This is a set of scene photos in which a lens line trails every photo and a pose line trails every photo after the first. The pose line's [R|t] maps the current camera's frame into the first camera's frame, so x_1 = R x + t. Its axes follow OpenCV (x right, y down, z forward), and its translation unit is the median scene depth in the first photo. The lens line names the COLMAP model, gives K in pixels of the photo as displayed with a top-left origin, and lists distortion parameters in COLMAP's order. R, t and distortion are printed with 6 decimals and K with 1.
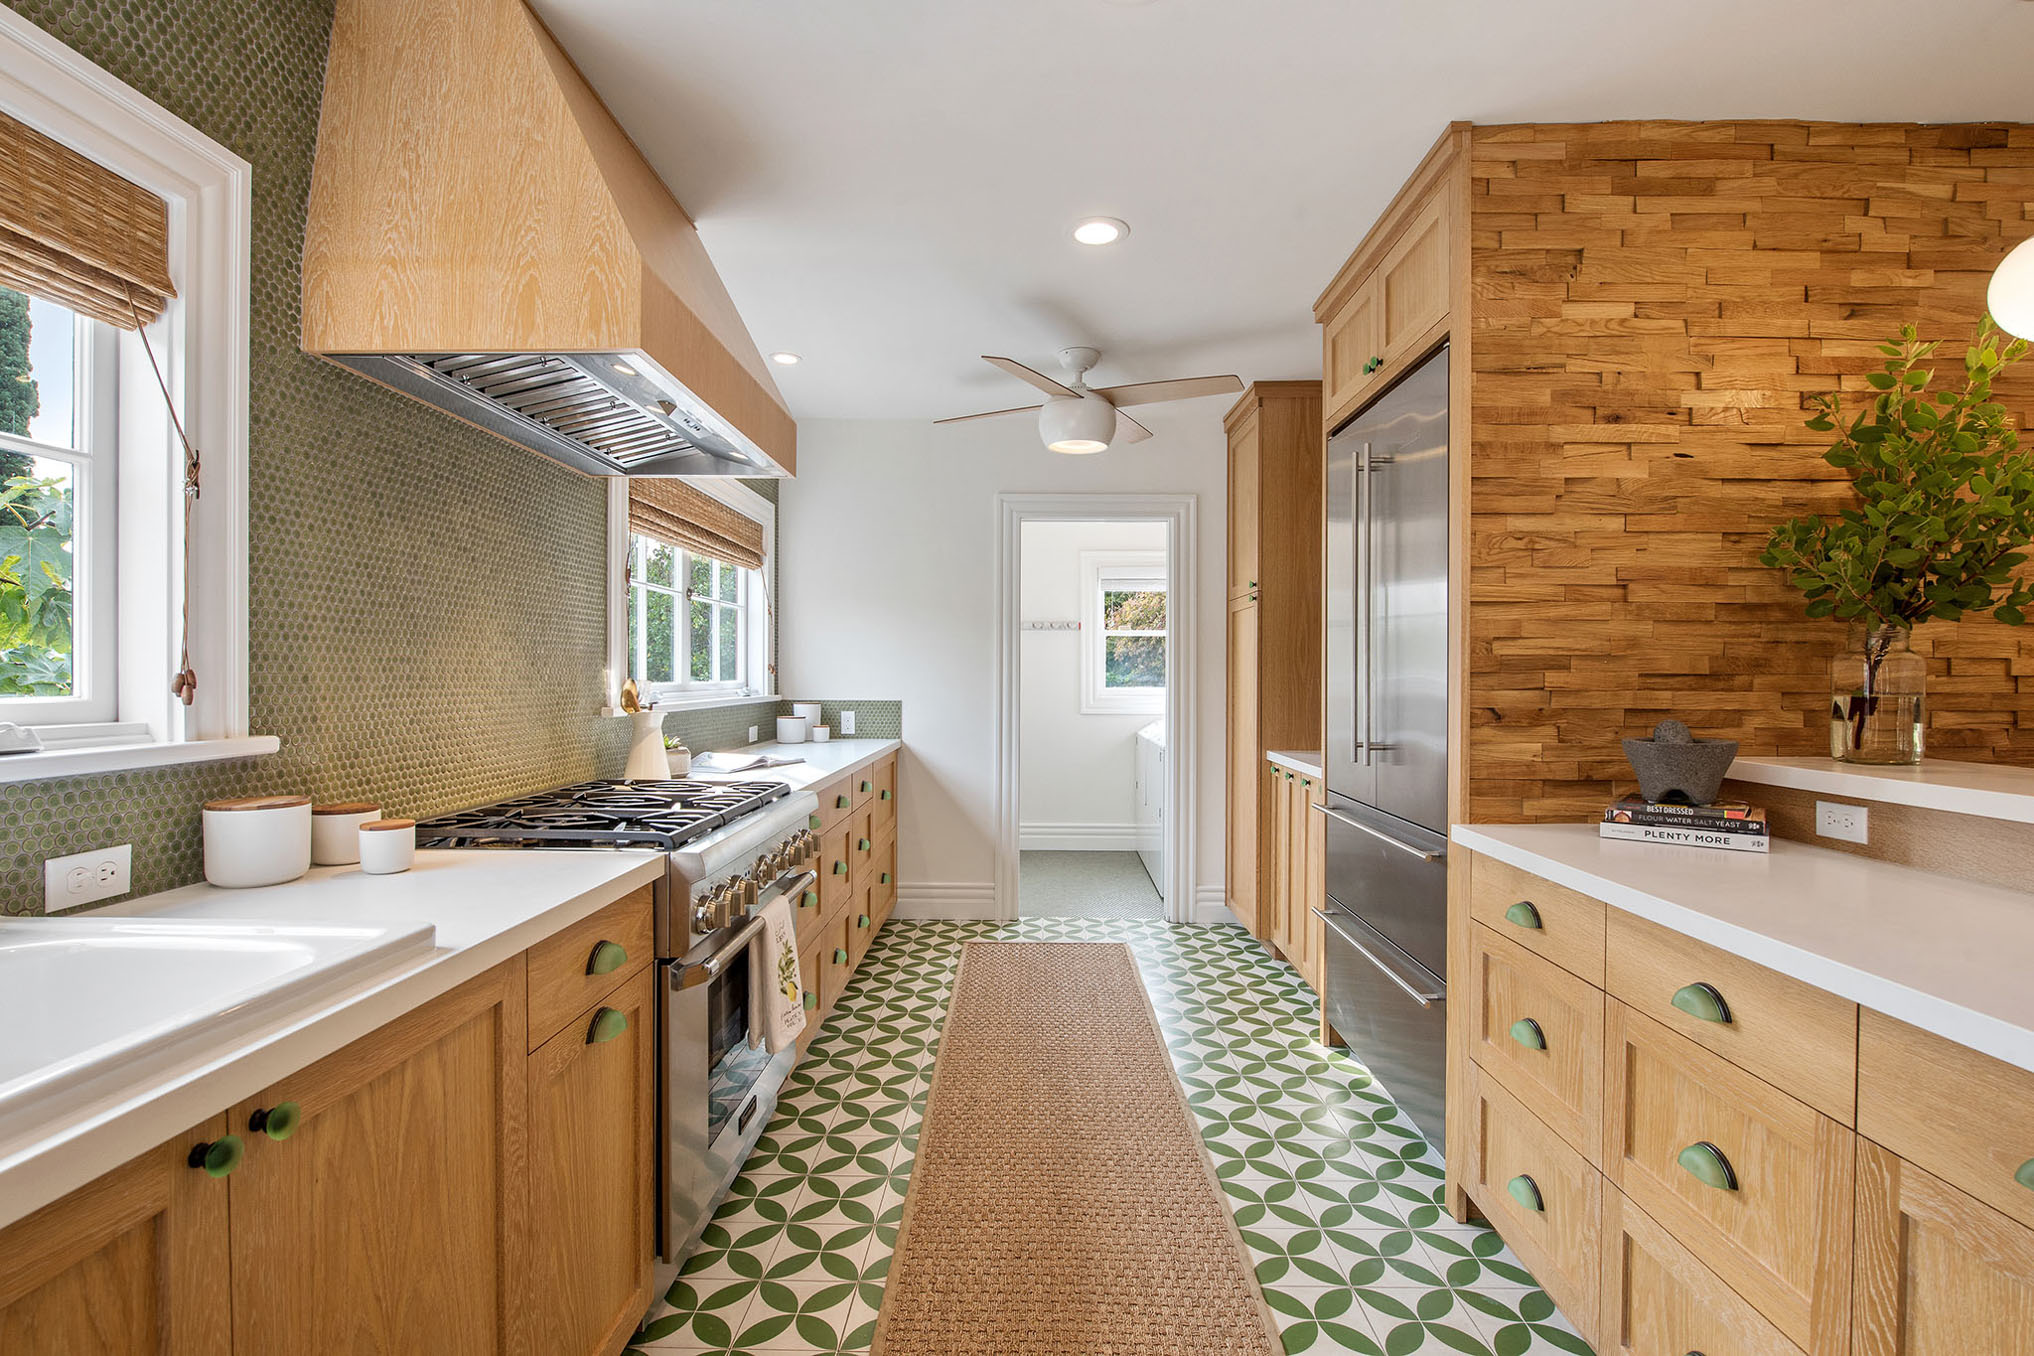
lens RADIAL K [[946.6, 0, 1017.0], [0, 946.6, 678.0], [0, 0, 1]] dist [-0.011358, -0.000400]
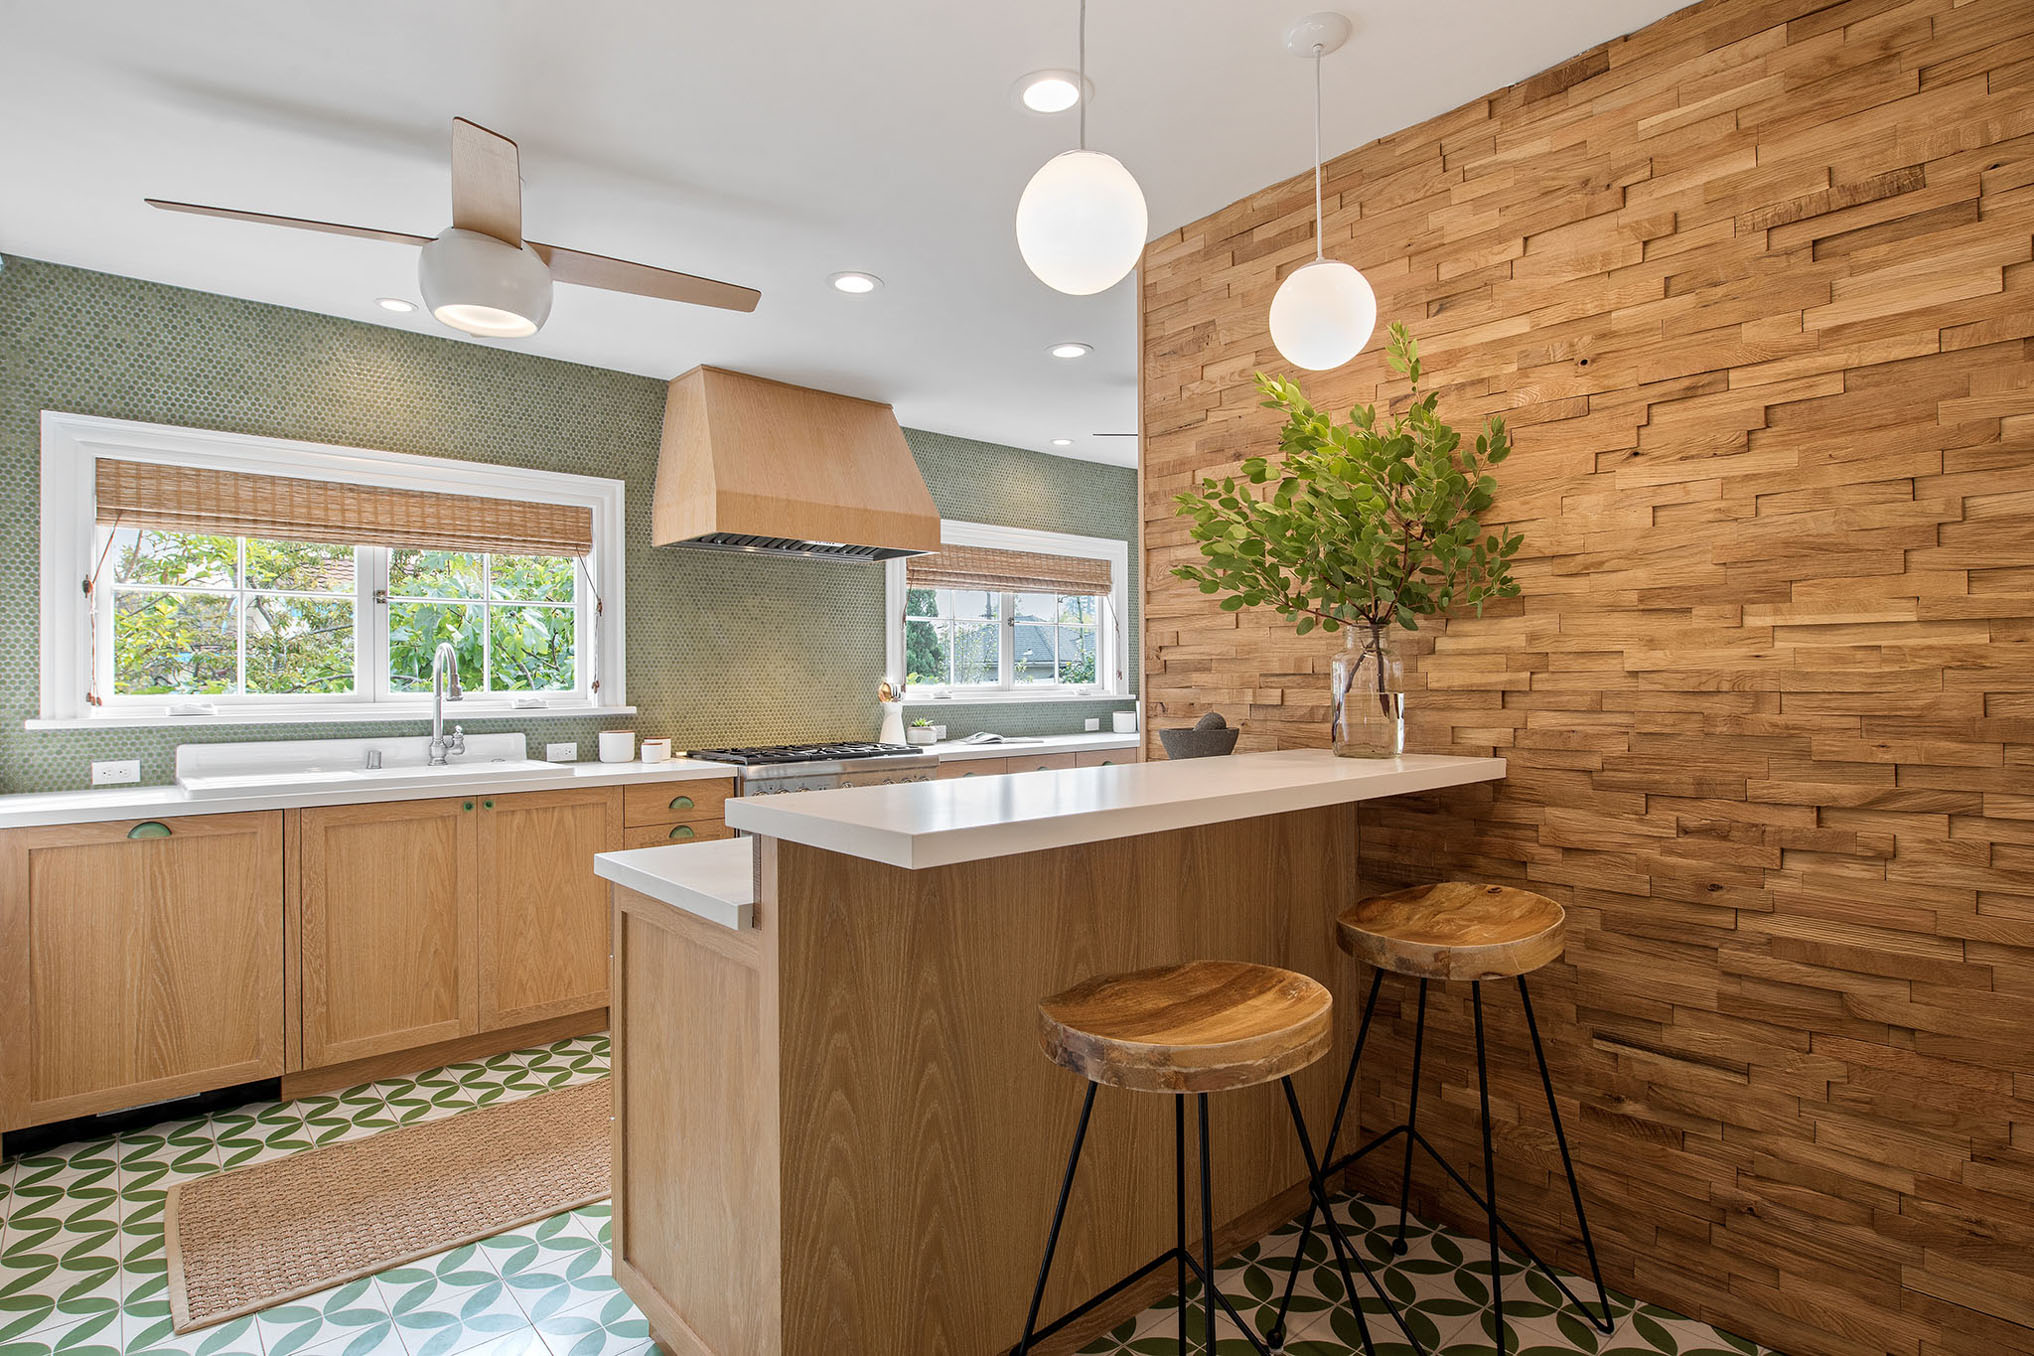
lens RADIAL K [[1066.9, 0, 1017.0], [0, 1066.9, 678.0], [0, 0, 1]] dist [-0.001305, -0.000608]
pose [[0.664493, -0.008615, -0.747245, 1.441912], [0.006439, 0.999962, -0.005802, 0.006229], [0.747267, -0.000956, 0.664524, -0.087439]]
